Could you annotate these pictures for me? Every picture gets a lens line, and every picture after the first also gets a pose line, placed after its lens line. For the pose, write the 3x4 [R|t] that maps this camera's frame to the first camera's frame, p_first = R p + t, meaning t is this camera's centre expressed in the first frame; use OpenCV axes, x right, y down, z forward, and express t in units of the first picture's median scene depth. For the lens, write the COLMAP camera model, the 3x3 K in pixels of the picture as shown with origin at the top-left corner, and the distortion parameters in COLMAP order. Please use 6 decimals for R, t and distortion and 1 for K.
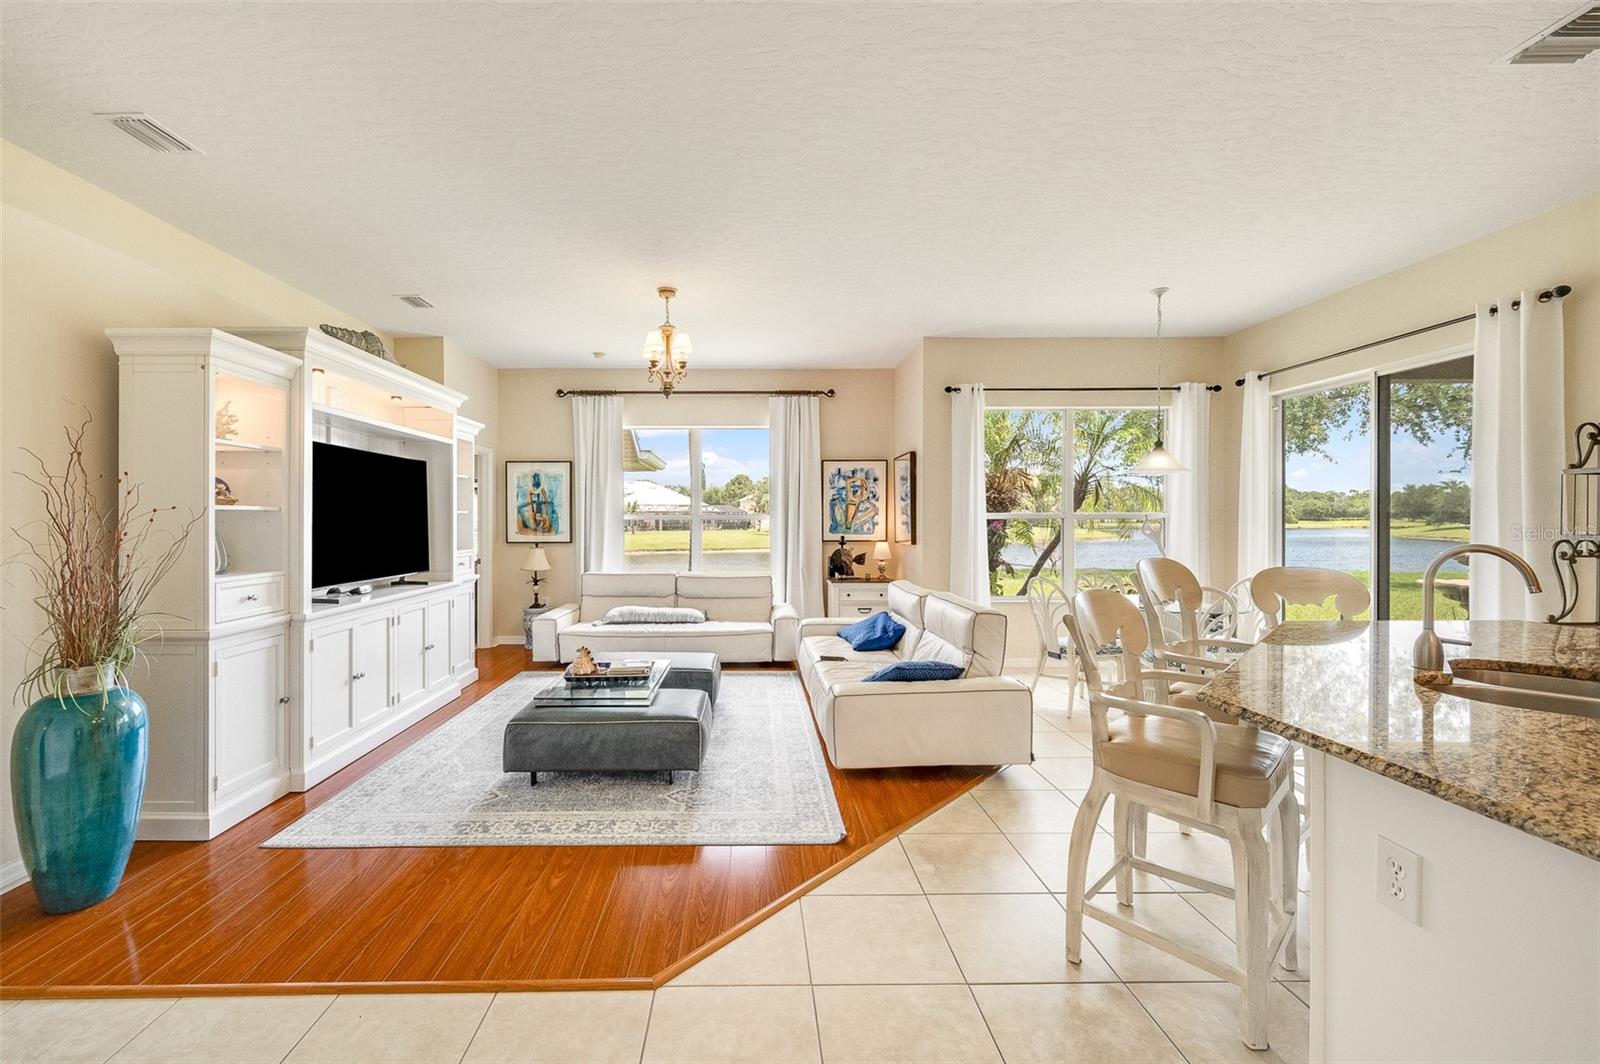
lens RADIAL K [[640.7, 0, 753.4], [0, 640.7, 525.8], [0, 0, 1]] dist [0.002668, -0.001912]
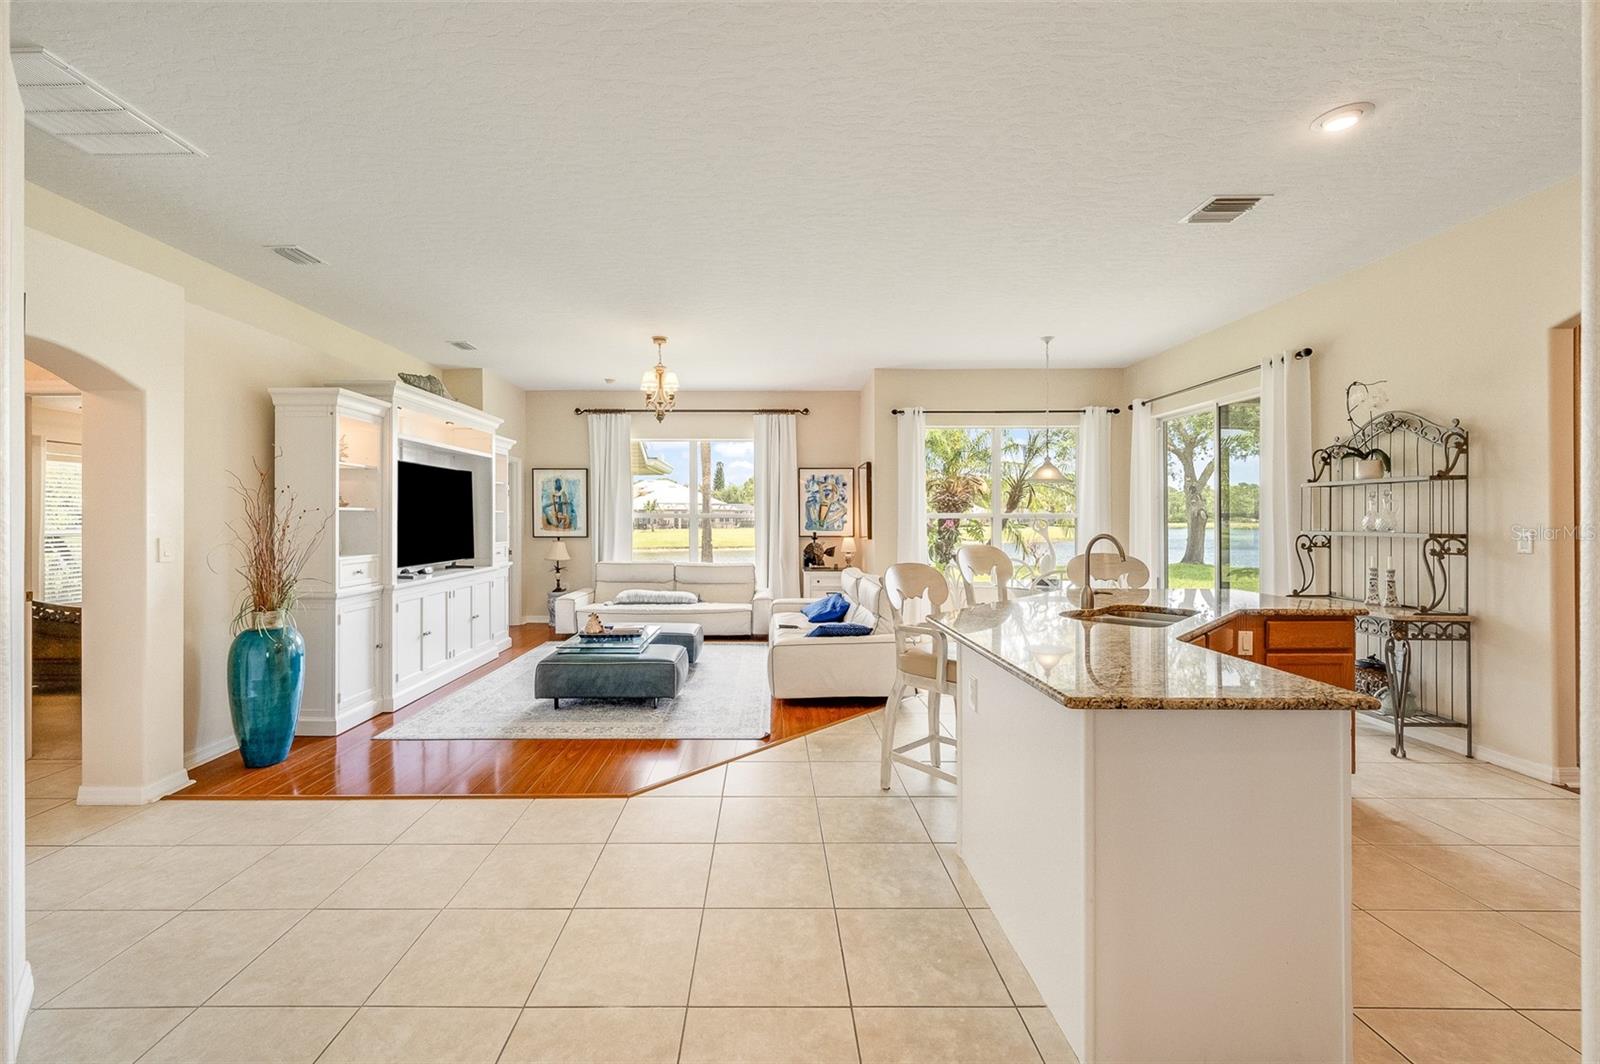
lens RADIAL K [[640.7, 0, 763.3], [0, 640.7, 517.4], [0, 0, 1]] dist [0.002668, -0.001912]
pose [[0.999915, 0.002273, -0.012807, 0.069814], [-0.002408, 0.999942, -0.010526, 0.001455], [0.012782, 0.010556, 0.999863, -0.218986]]
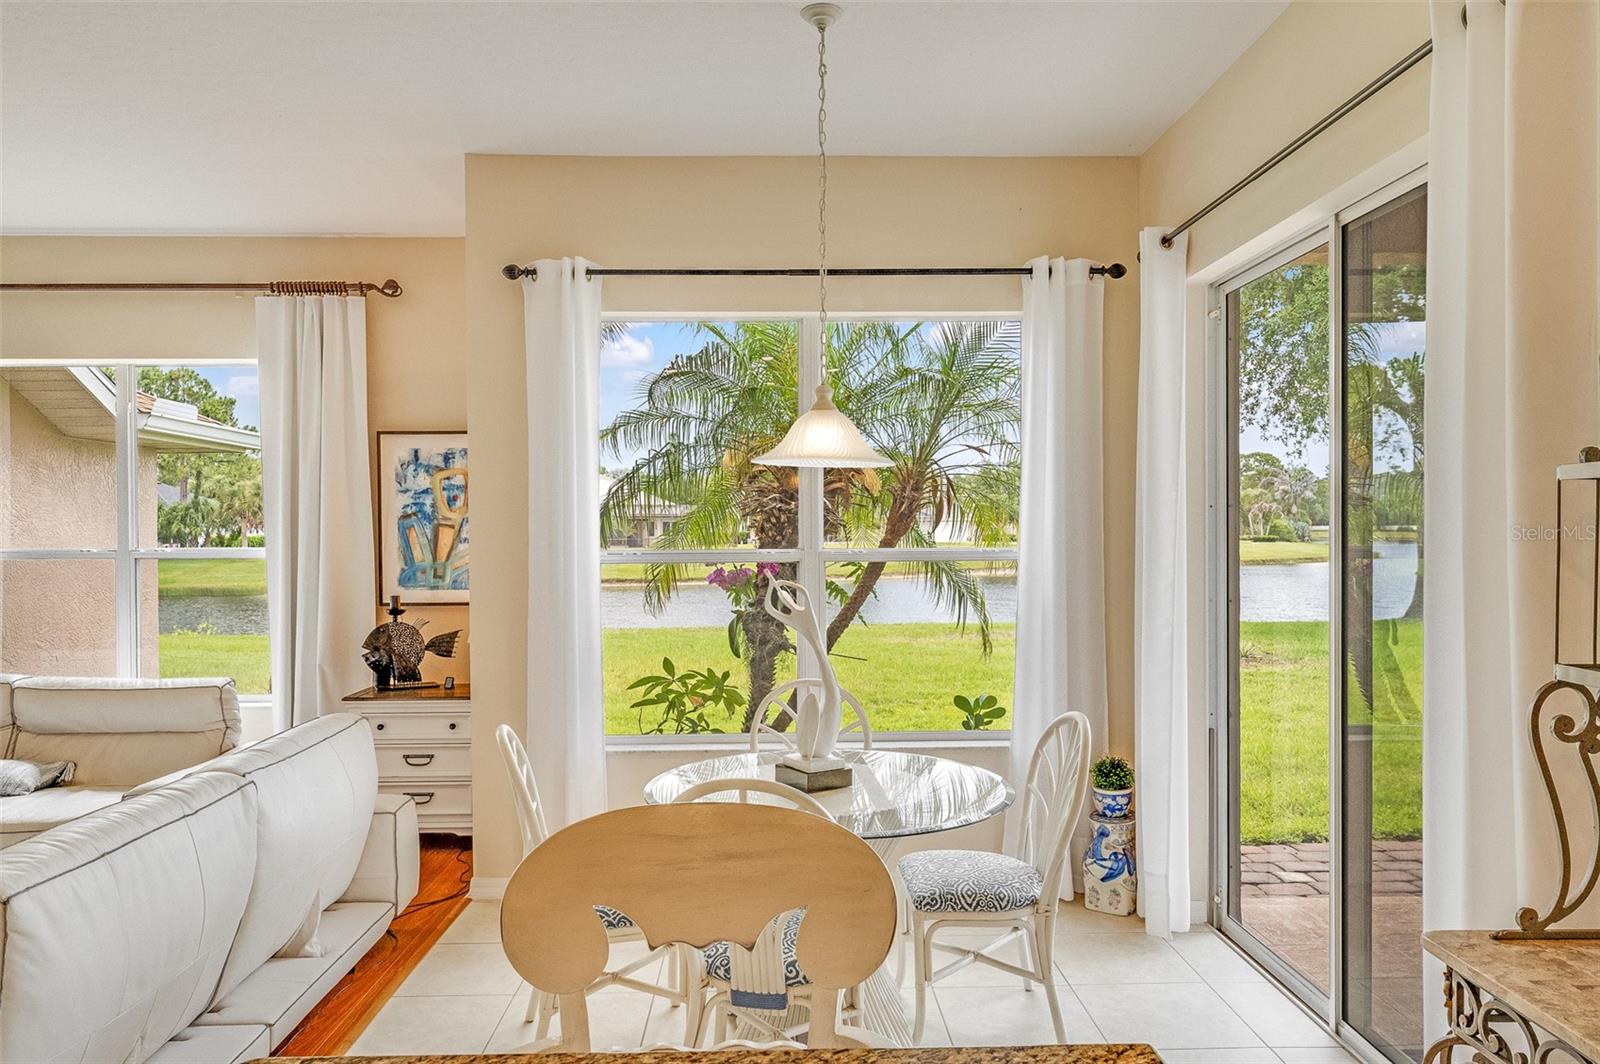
lens RADIAL K [[1072.0, 0, 796.0], [0, 1072.0, 543.8], [0, 0, 1]] dist [-0.001605, -0.000212]
pose [[0.999719, -0.003953, 0.023389, 0.482391], [0.003838, 0.999980, 0.004977, -0.028794], [-0.023409, -0.004886, 0.999714, 0.259330]]
